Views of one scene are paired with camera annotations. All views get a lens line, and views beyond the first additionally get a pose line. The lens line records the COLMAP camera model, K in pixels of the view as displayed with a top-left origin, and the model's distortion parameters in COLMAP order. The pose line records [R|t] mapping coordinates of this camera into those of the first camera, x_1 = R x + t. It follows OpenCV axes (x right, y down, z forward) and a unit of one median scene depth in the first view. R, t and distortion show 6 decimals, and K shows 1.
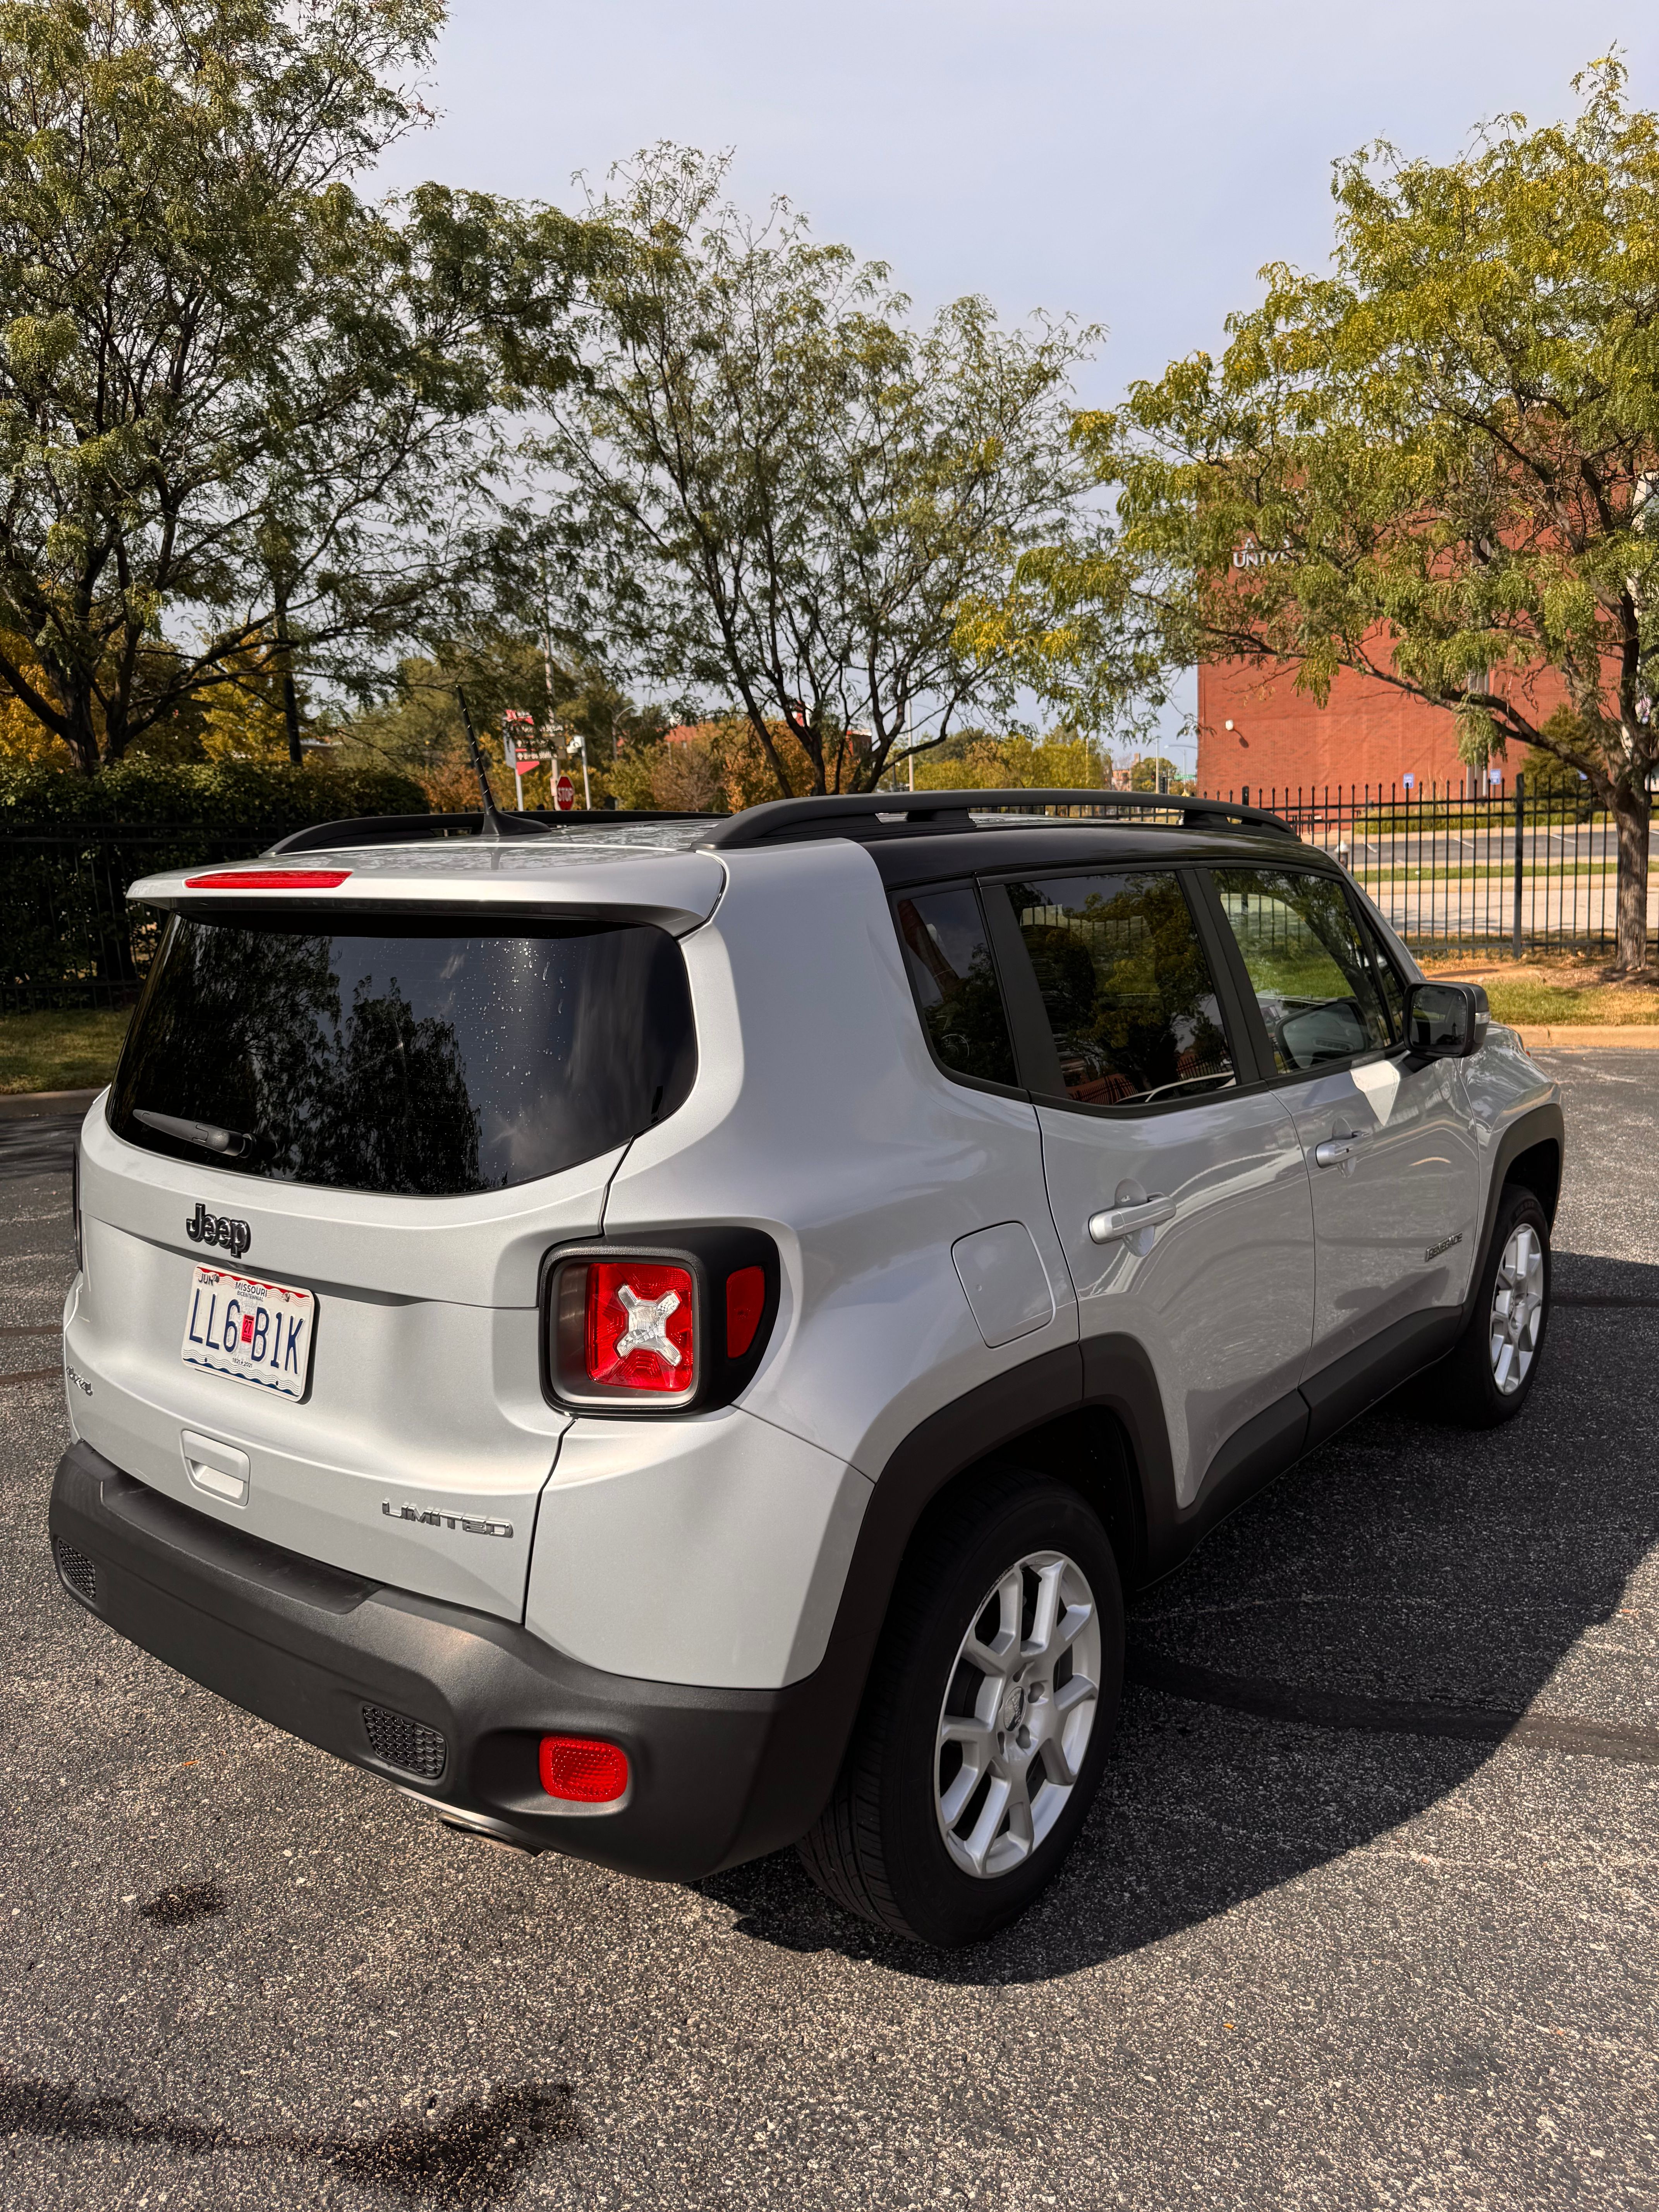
lens RADIAL K [[1595.5, 0, 820.3], [0, 1595.5, 1163.2], [0, 0, 1]] dist [-0.000799, -0.013475]
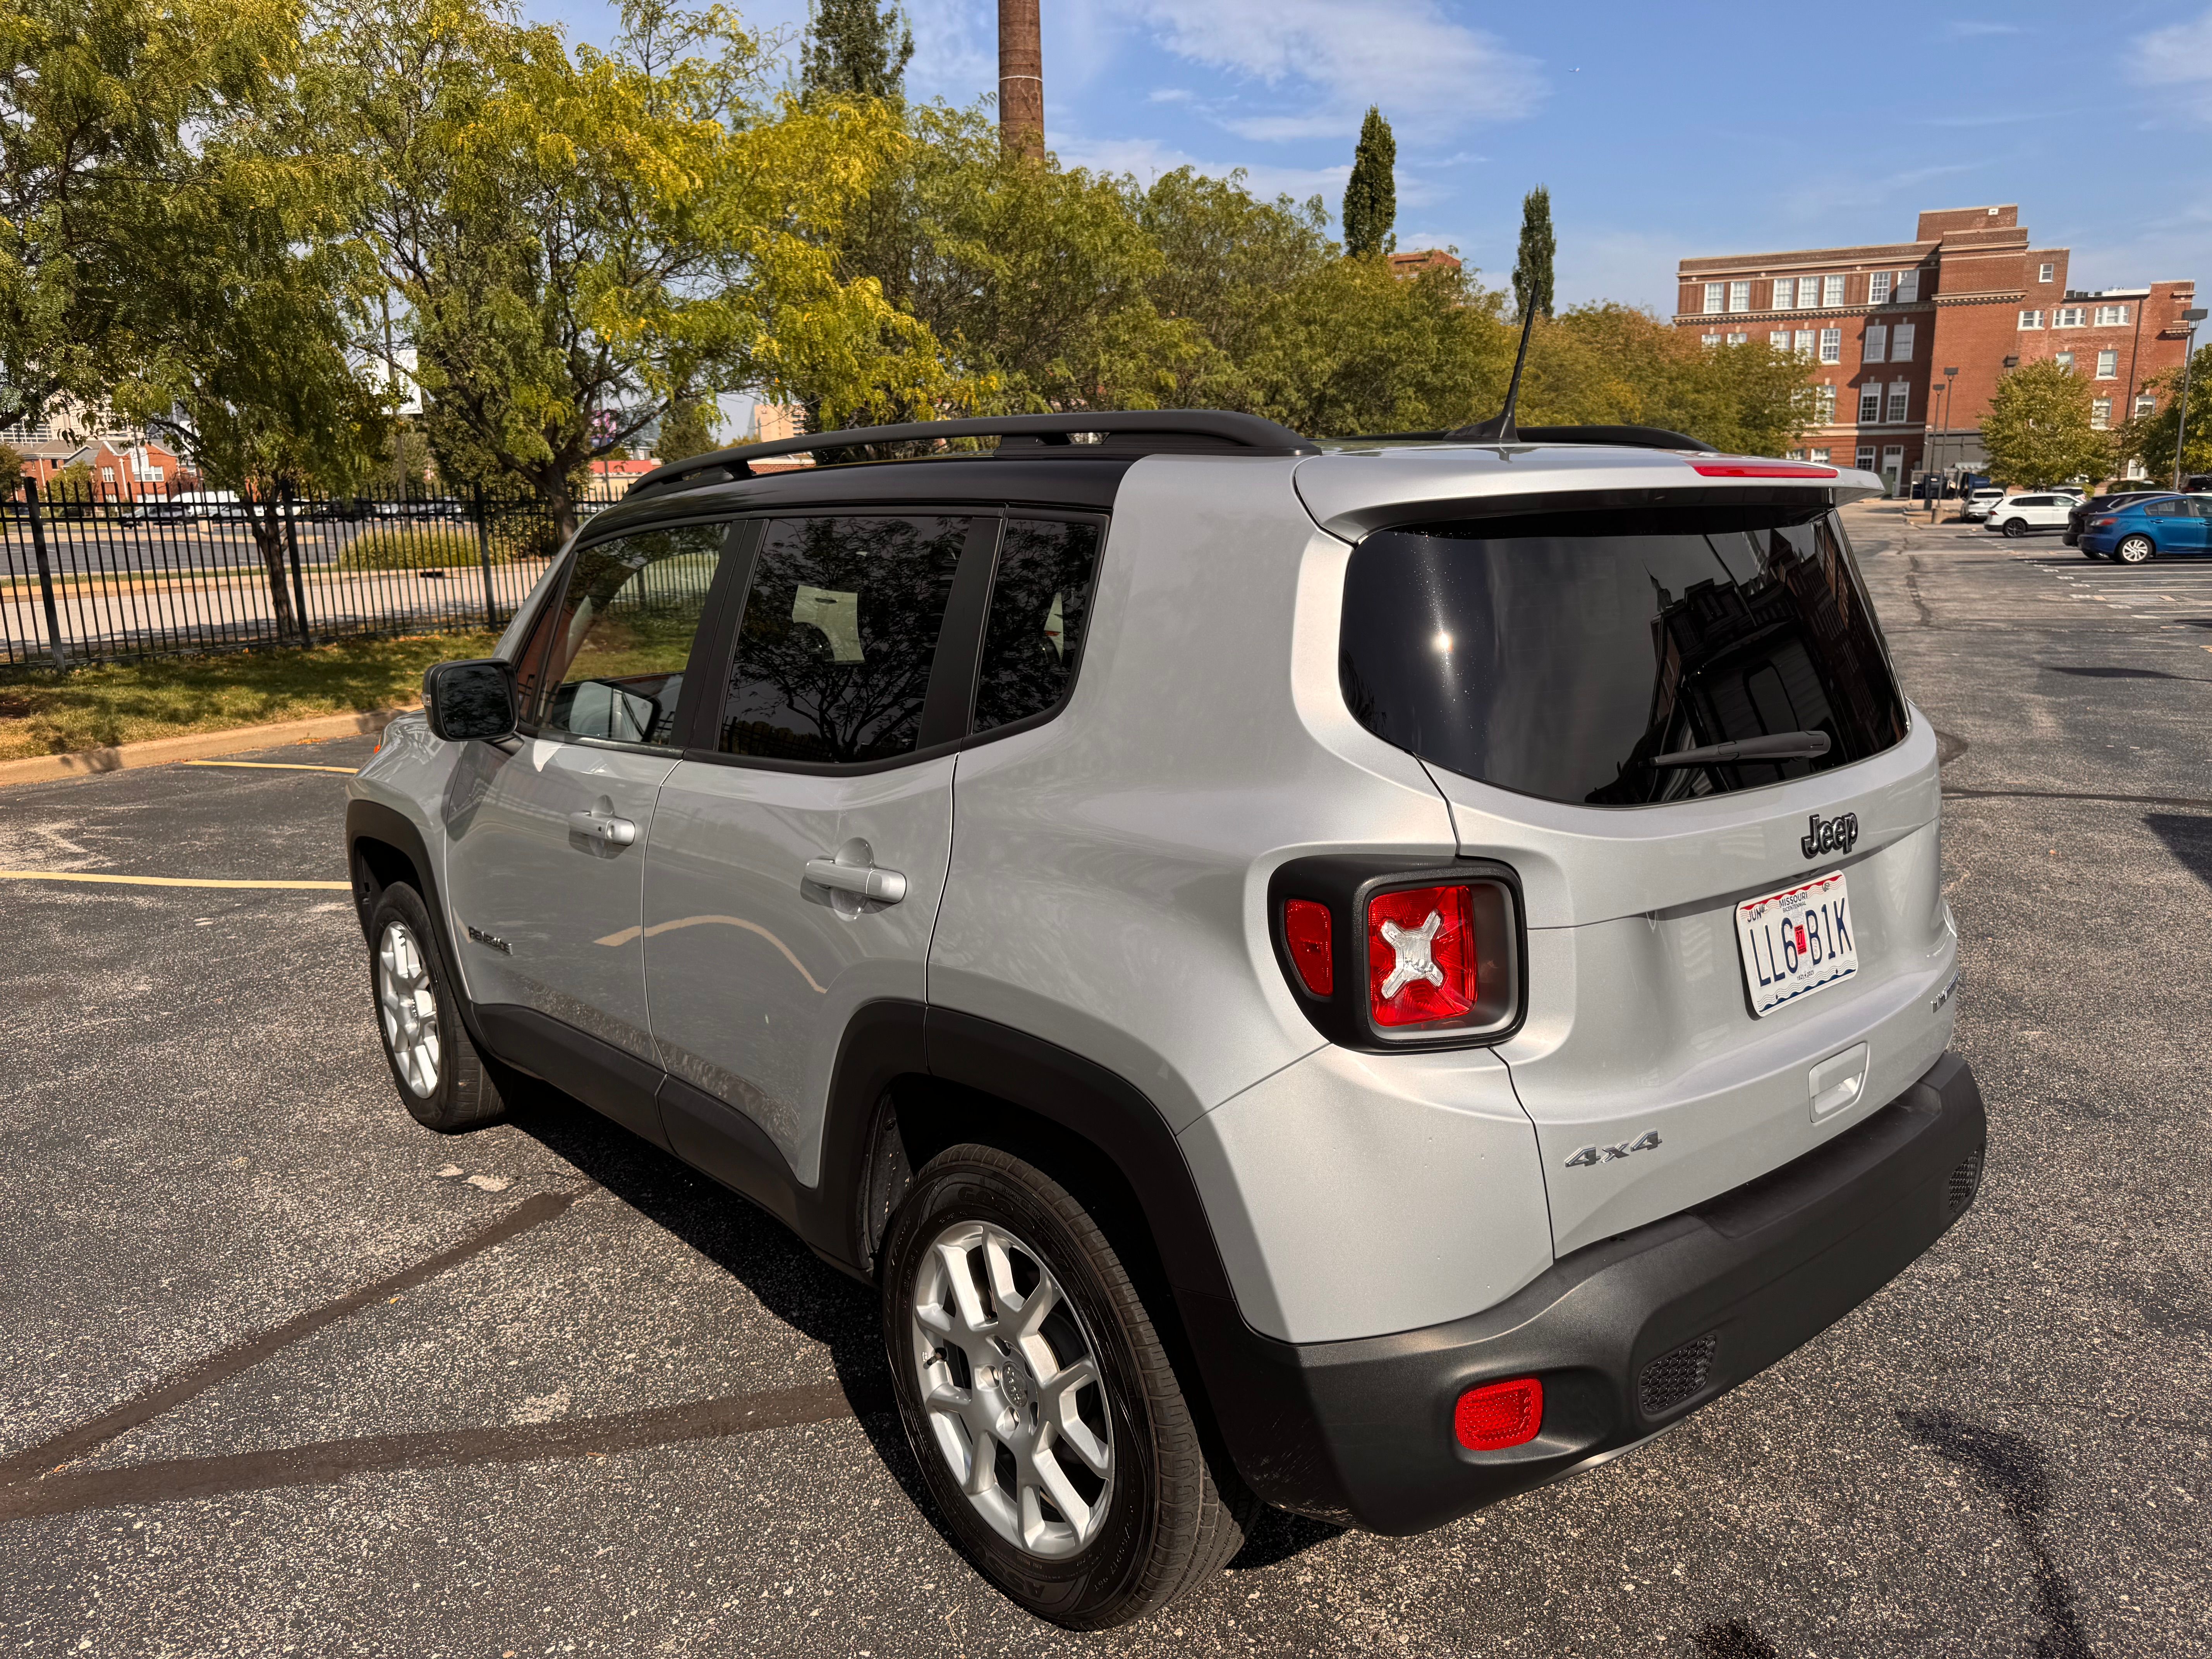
lens RADIAL K [[1598.1, 0, 1104.0], [0, 1598.1, 888.9], [0, 0, 1]] dist [-0.002501, -0.002043]
pose [[0.168253, -0.193986, 0.966468, -0.160676], [0.204734, 0.965942, 0.158238, -0.019438], [-0.964248, 0.171245, 0.202238, 0.142935]]
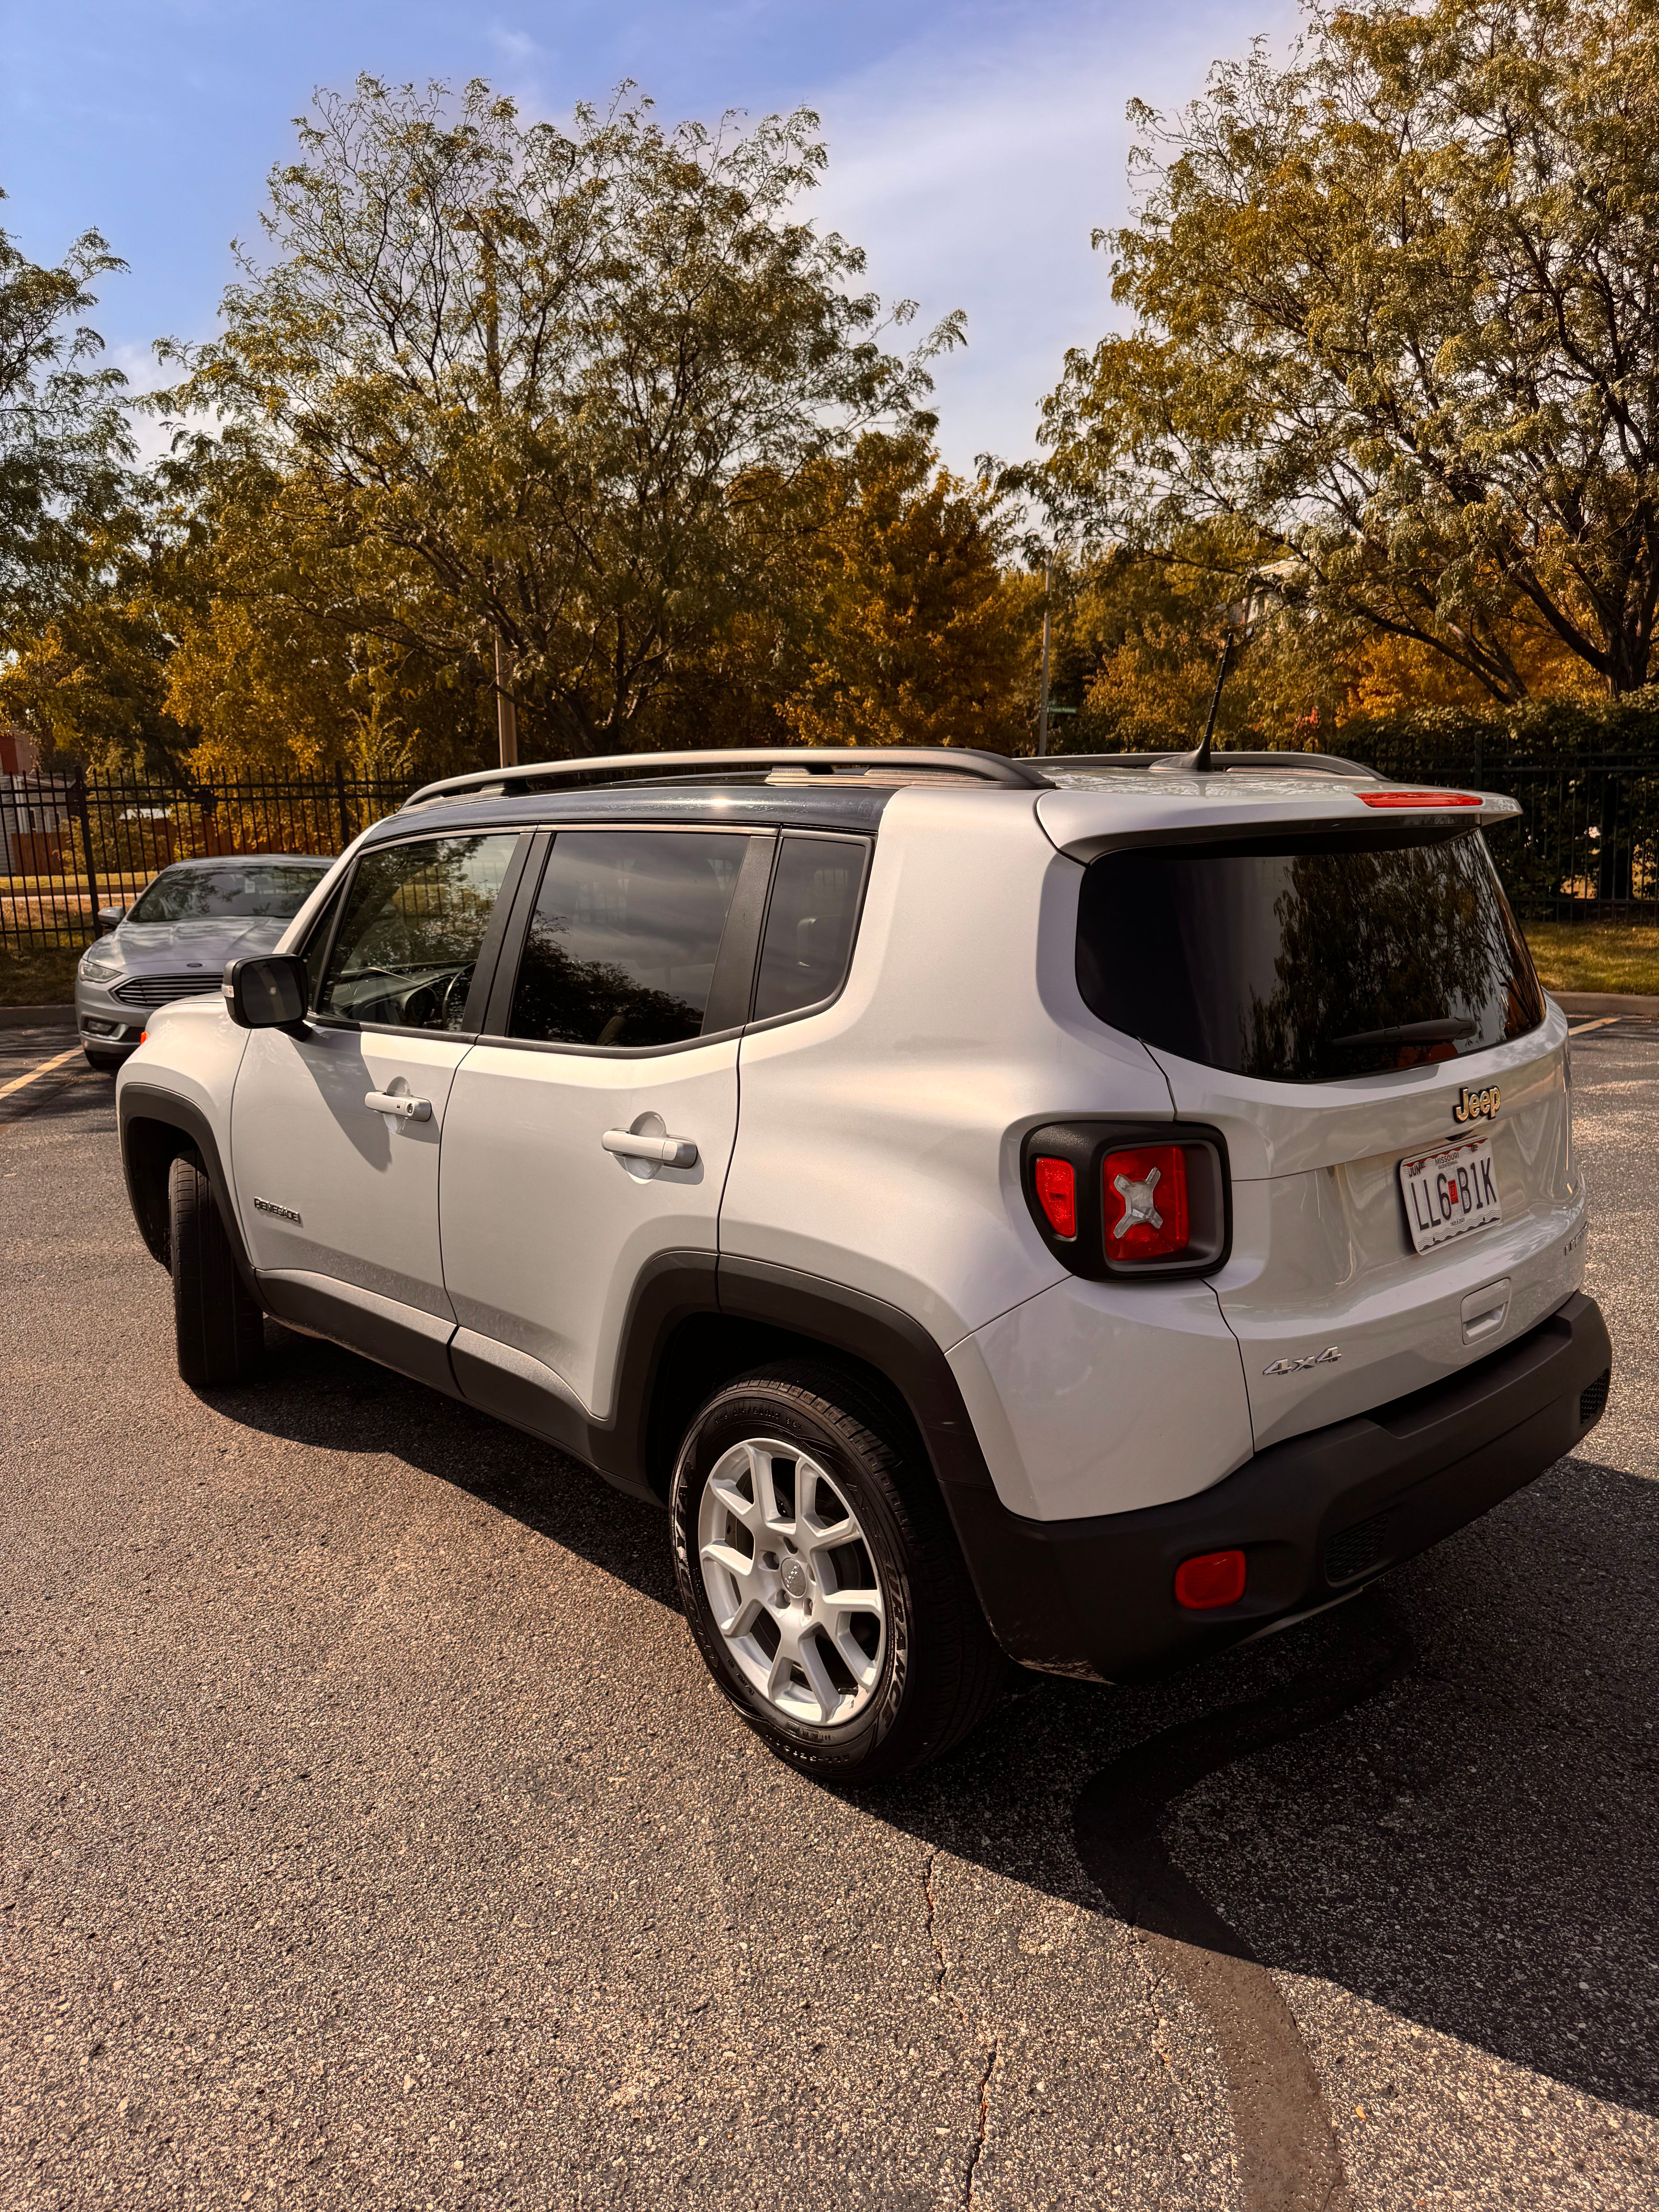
lens RADIAL K [[1633.1, 0, 820.6], [0, 1633.1, 1155.8], [0, 0, 1]] dist [-0.034665, -0.000691]
pose [[0.138378, -0.182997, 0.973326, -0.184524], [0.205141, 0.966763, 0.152598, -0.022925], [-0.968901, 0.178553, 0.171319, 0.146653]]
